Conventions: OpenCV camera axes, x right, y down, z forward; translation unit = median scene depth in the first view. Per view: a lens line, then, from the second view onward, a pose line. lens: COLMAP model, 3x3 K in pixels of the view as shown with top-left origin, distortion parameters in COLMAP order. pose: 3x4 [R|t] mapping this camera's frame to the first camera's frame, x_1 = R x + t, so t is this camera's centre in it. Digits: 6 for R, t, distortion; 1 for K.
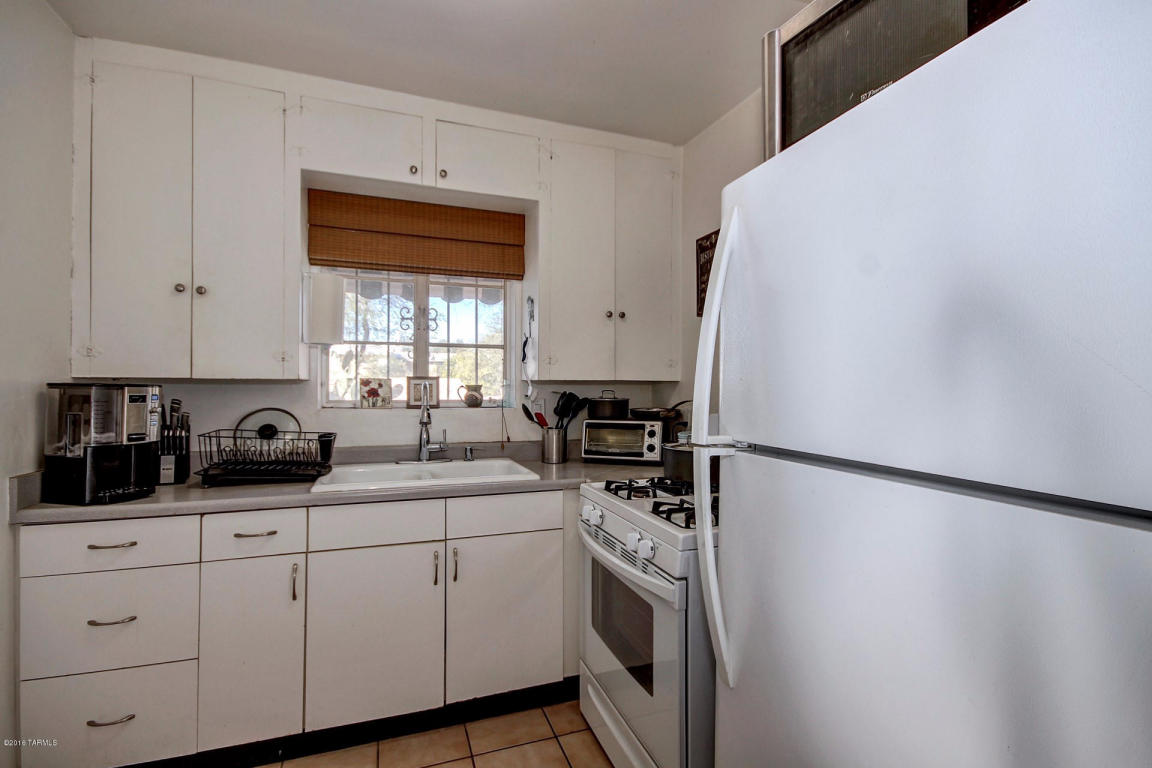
lens RADIAL K [[532.3, 0, 579.2], [0, 532.3, 386.4], [0, 0, 1]] dist [-0.000487, -0.008348]
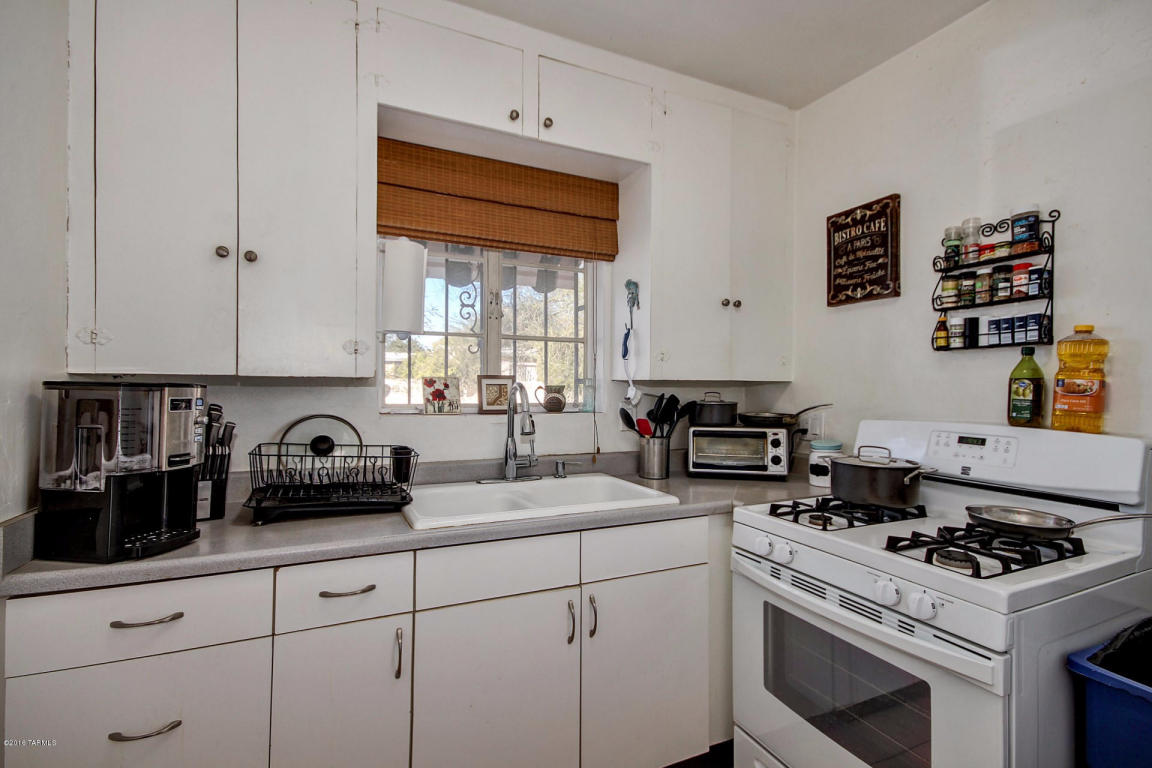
lens RADIAL K [[536.4, 0, 580.9], [0, 536.4, 386.9], [0, 0, 1]] dist [0.008383, -0.010137]
pose [[0.996440, 0.001780, 0.084286, -0.273194], [-0.001696, 0.999998, -0.001064, 0.000264], [-0.084287, 0.000918, 0.996441, 0.187339]]
